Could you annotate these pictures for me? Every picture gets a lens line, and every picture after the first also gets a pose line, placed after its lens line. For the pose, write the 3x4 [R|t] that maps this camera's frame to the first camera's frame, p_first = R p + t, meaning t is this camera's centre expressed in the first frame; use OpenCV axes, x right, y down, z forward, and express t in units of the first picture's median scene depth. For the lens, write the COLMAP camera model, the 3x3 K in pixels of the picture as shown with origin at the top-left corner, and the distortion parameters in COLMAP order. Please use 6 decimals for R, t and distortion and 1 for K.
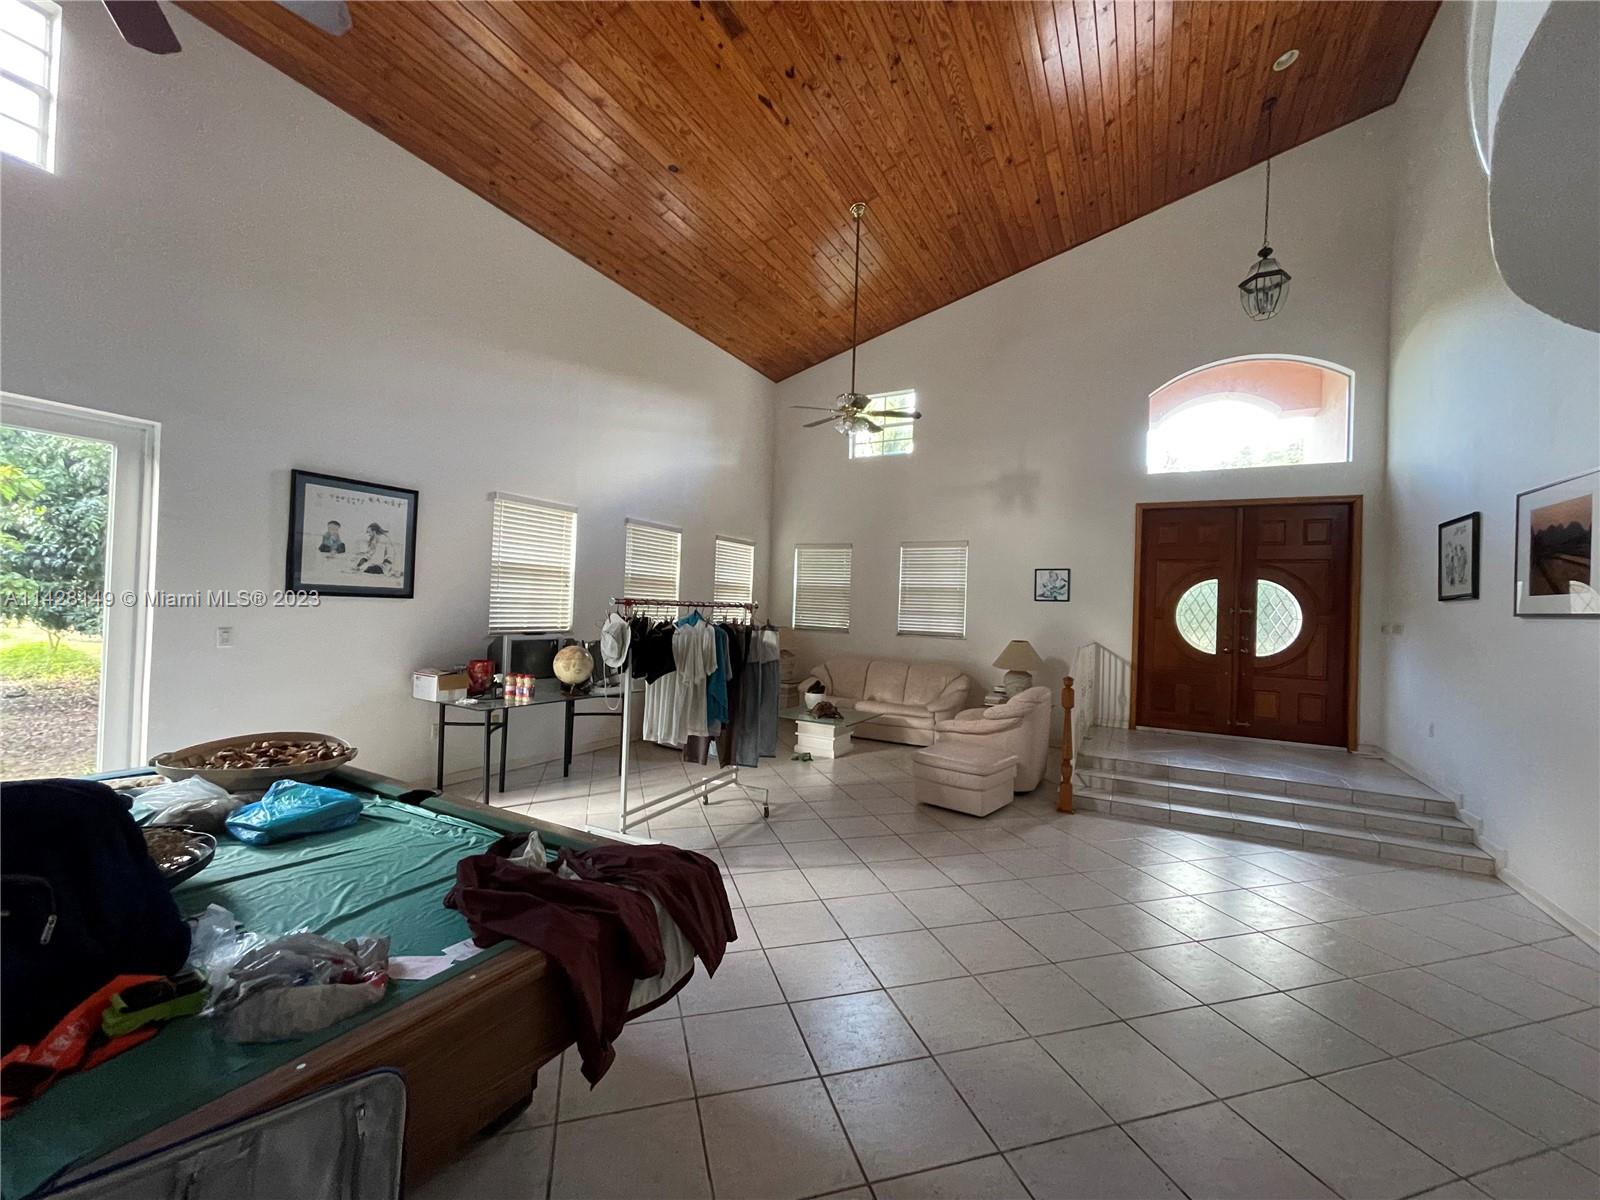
lens RADIAL K [[642.3, 0, 801.2], [0, 642.3, 599.6], [0, 0, 1]] dist [-0.010022, 0.002070]
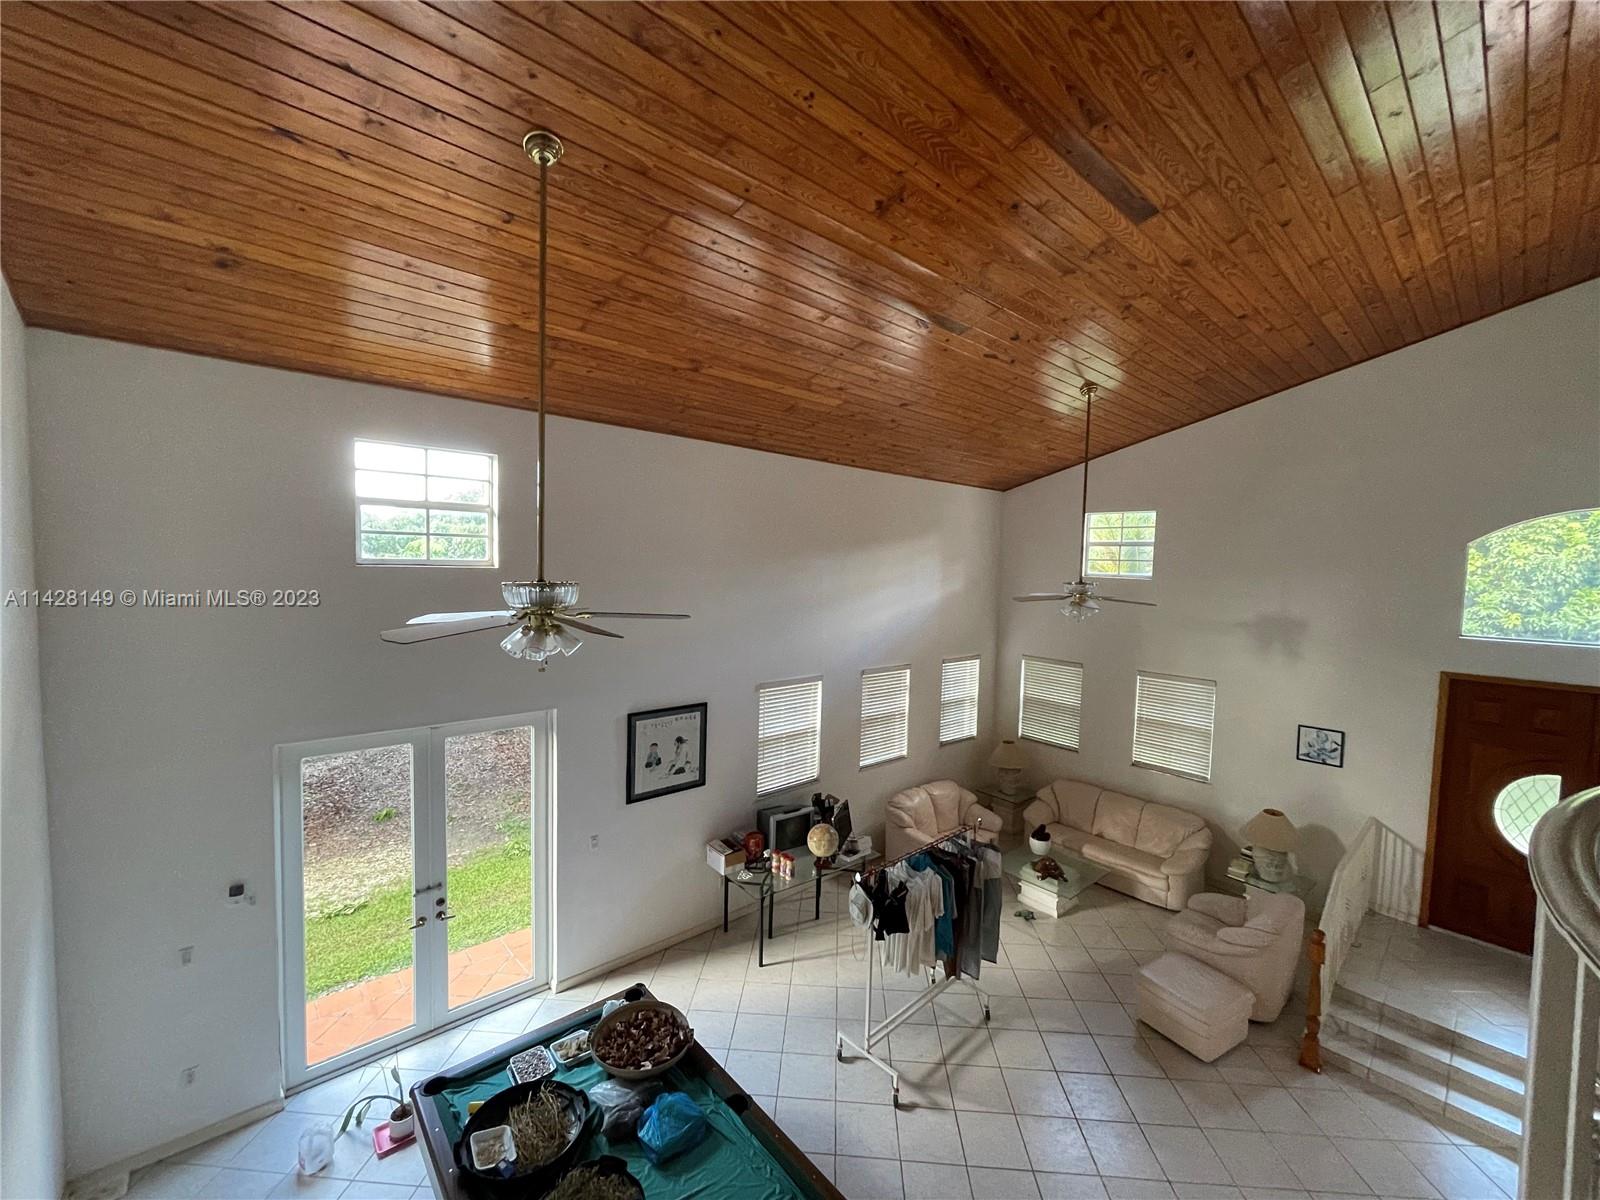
lens RADIAL K [[642.3, 0, 800.4], [0, 642.3, 597.7], [0, 0, 1]] dist [-0.010022, 0.002070]
pose [[0.938904, 0.005879, -0.344130, 0.014208], [0.013474, 0.998460, 0.053820, -0.340878], [0.343916, -0.055169, 0.937378, -0.097217]]
